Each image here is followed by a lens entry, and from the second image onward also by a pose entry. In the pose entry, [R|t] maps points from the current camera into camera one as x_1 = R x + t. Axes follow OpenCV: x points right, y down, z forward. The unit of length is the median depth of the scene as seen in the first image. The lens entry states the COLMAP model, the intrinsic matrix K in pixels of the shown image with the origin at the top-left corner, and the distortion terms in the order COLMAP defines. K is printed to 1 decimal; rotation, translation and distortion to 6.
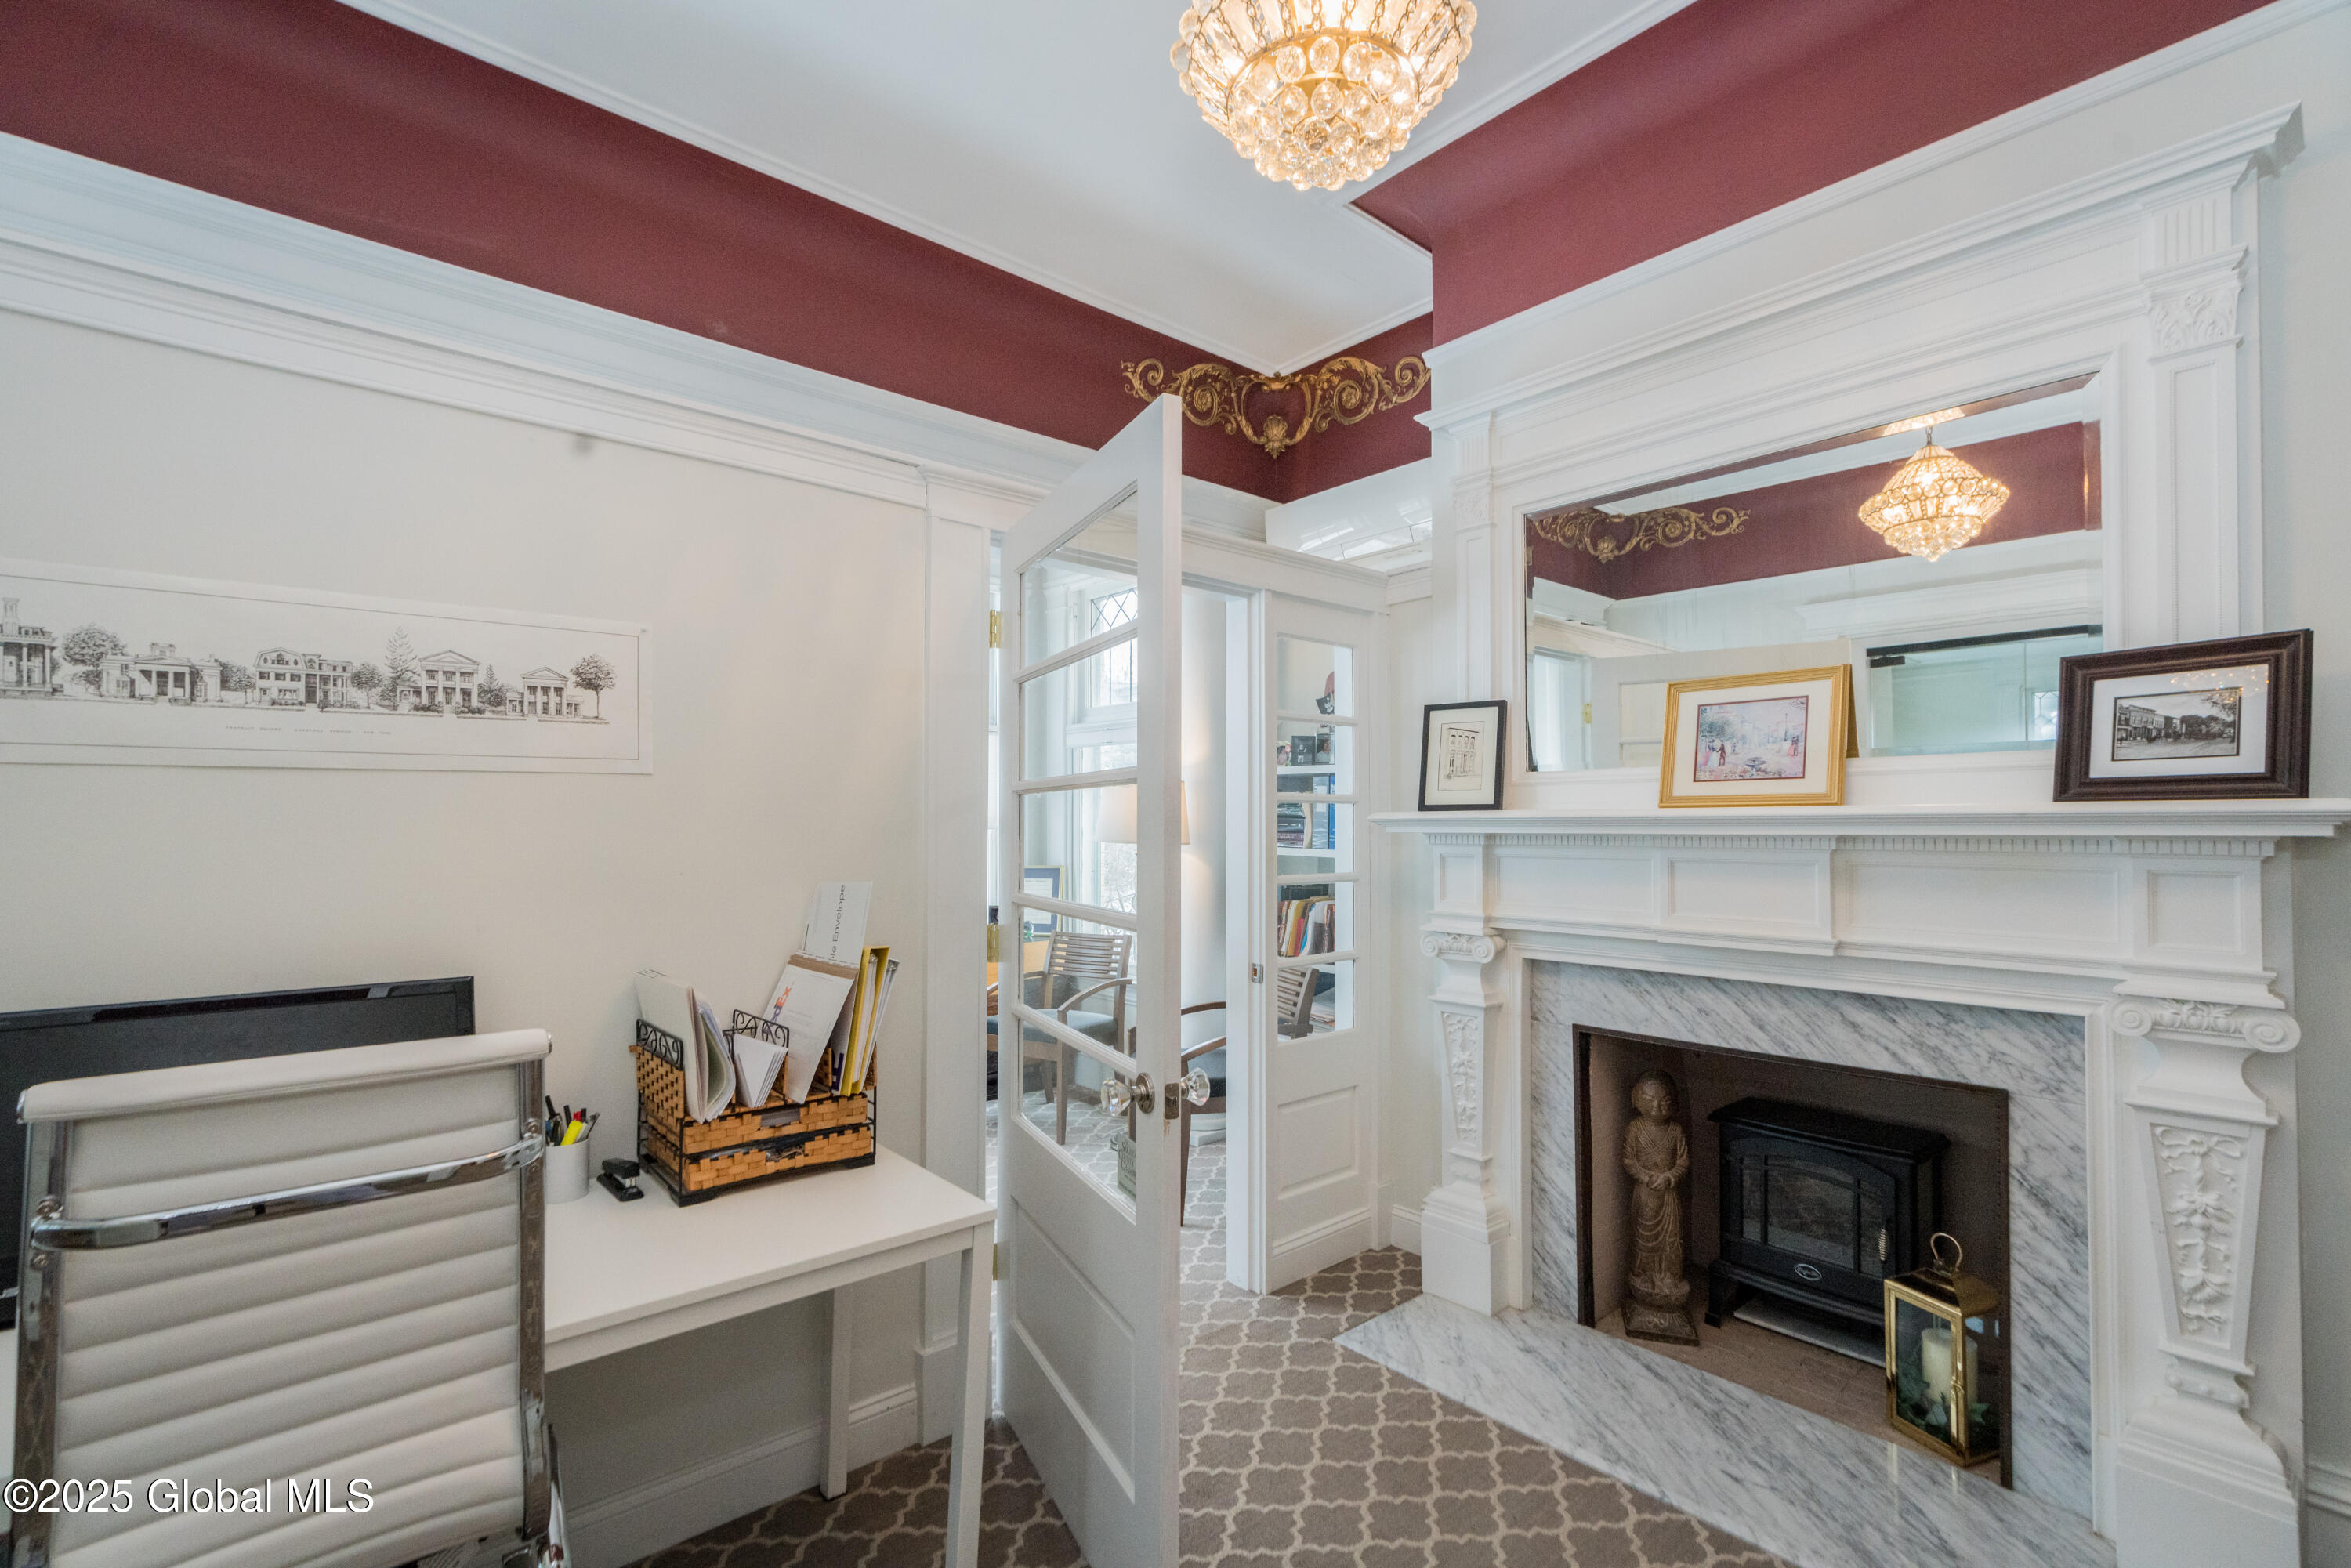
lens RADIAL K [[1046.9, 0, 1188.5], [0, 1046.9, 798.5], [0, 0, 1]] dist [-0.005742, 0.003208]
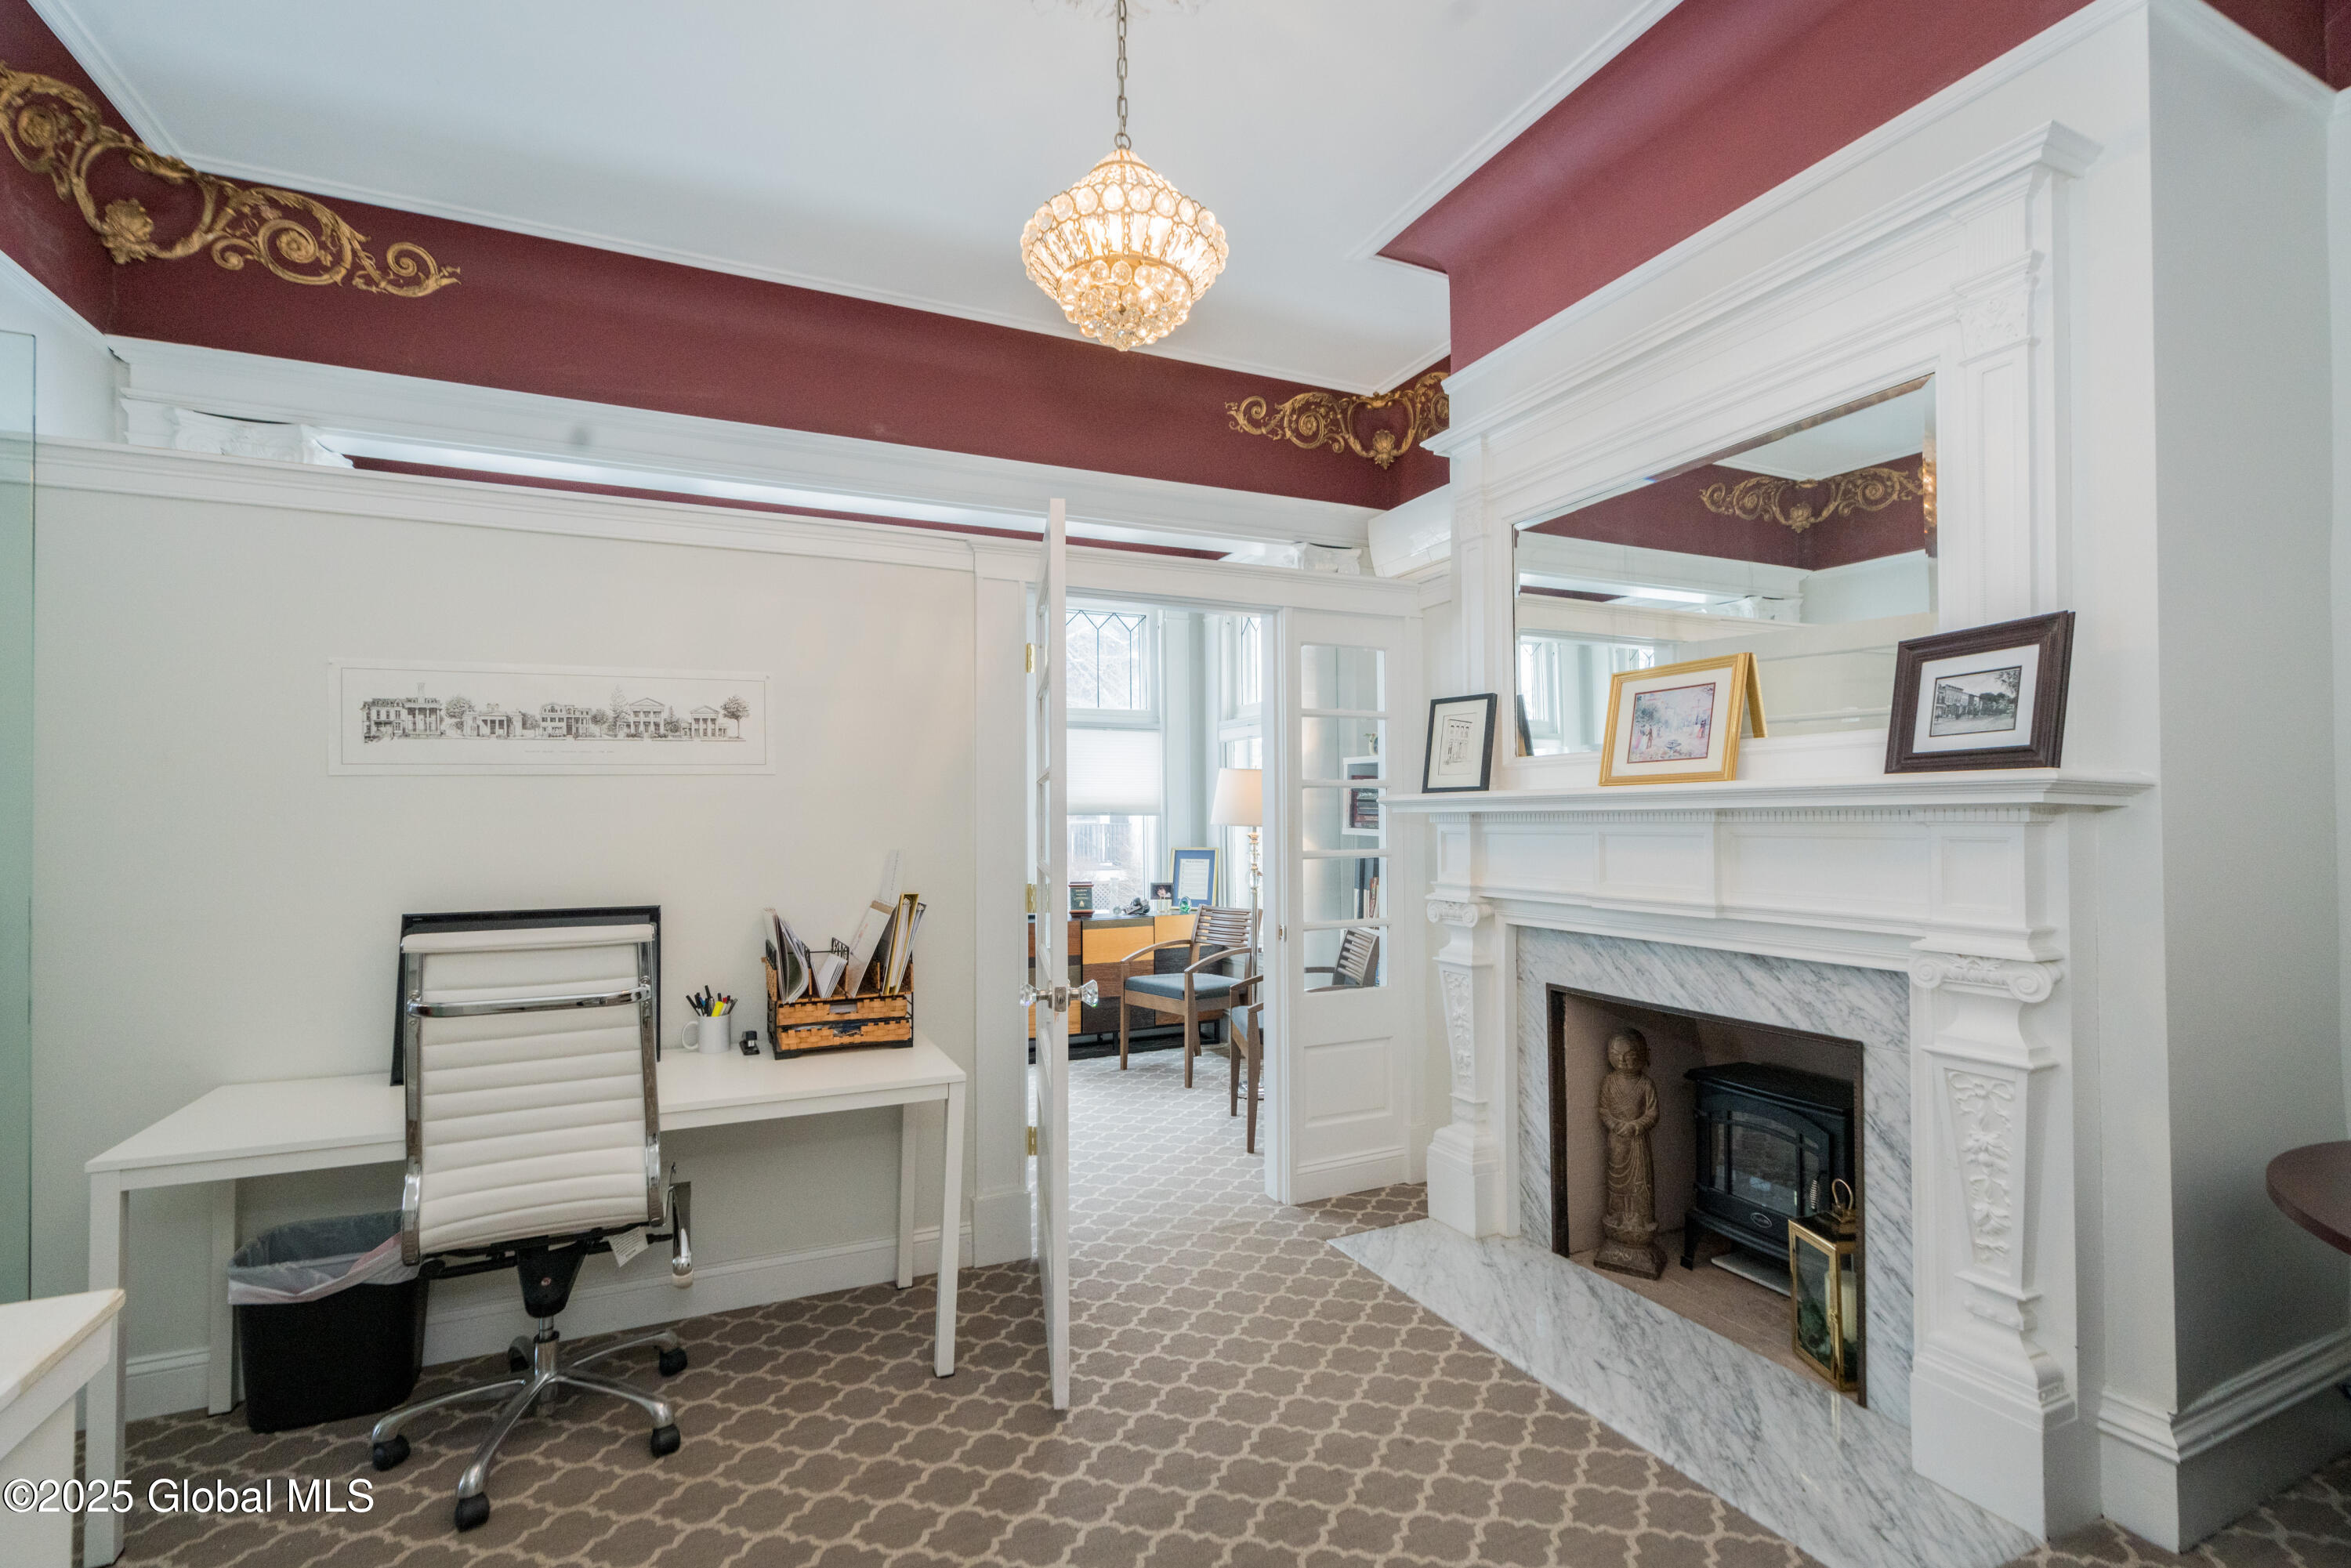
lens RADIAL K [[1046.9, 0, 1166.5], [0, 1046.9, 793.8], [0, 0, 1]] dist [-0.005742, 0.003208]
pose [[0.960353, -0.013644, -0.278452, 0.375570], [0.014773, 0.999889, 0.001958, 0.008442], [0.278394, -0.005994, 0.960448, -0.229524]]
